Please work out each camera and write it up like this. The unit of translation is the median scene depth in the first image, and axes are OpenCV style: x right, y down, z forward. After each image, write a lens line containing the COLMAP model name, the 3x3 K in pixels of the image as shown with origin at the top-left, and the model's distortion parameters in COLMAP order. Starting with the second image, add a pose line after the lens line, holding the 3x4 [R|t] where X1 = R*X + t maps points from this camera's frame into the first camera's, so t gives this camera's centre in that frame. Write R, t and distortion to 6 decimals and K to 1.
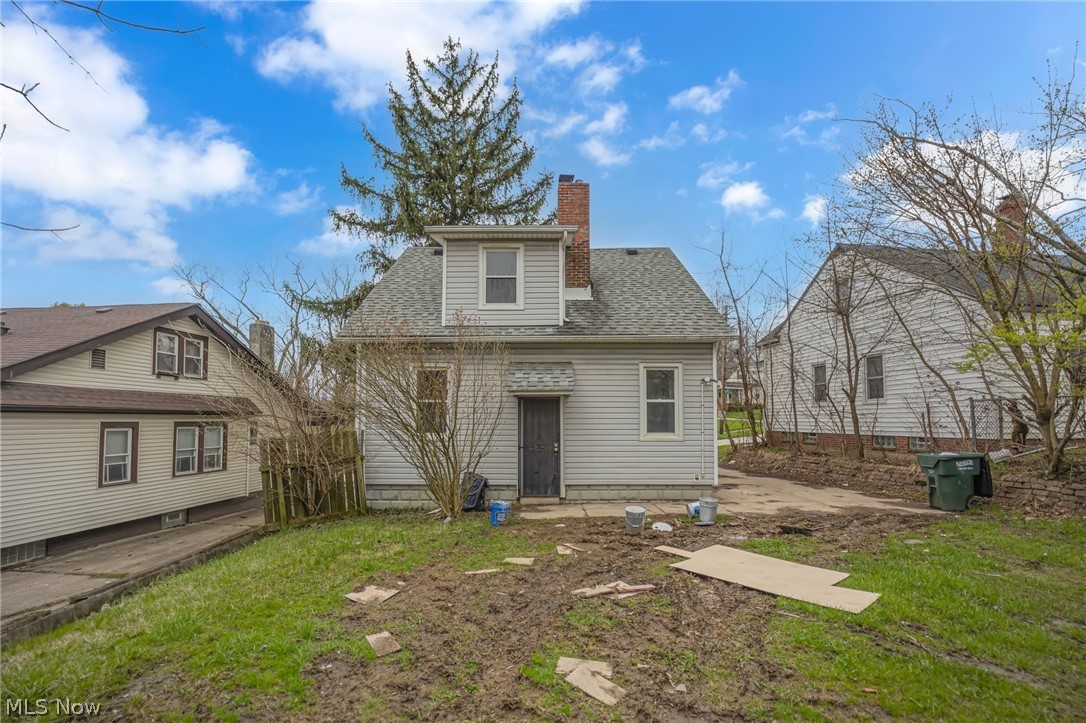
lens RADIAL K [[469.0, 0, 544.0], [0, 469.0, 414.0], [0, 0, 1]] dist [-0.003119, -0.000518]
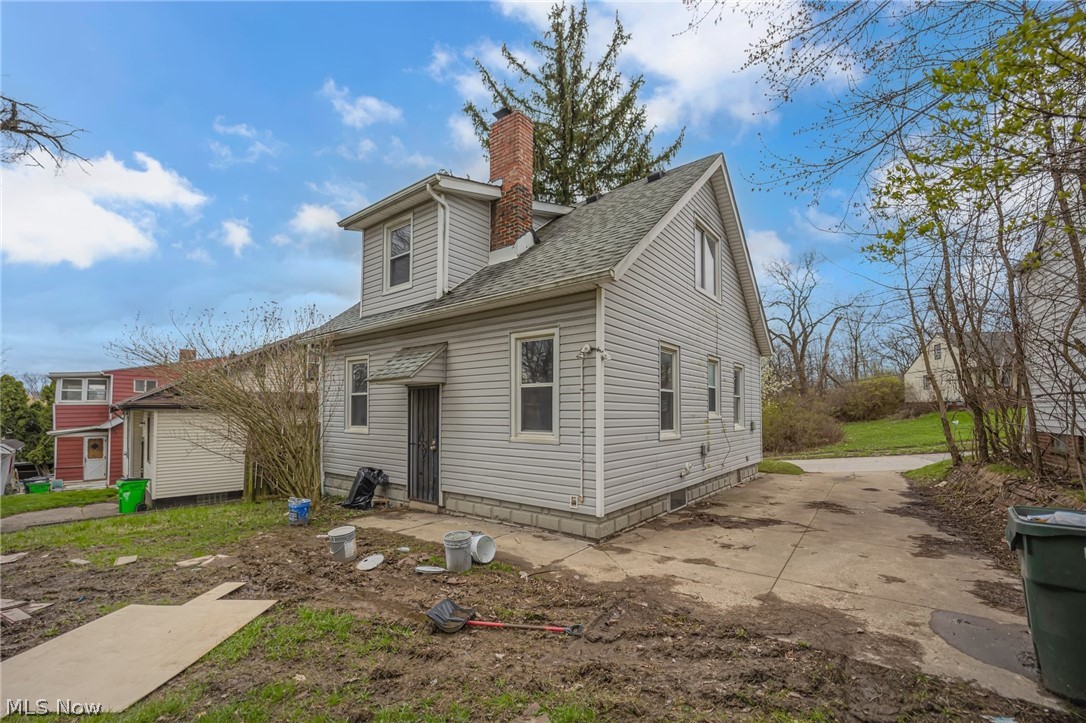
lens RADIAL K [[469.0, 0, 544.0], [0, 469.0, 414.0], [0, 0, 1]] dist [-0.003119, -0.000518]
pose [[0.775754, 0.000818, -0.631035, 0.703265], [0.006313, 0.999939, 0.009056, 0.008644], [0.631004, -0.011009, 0.775701, 0.470690]]
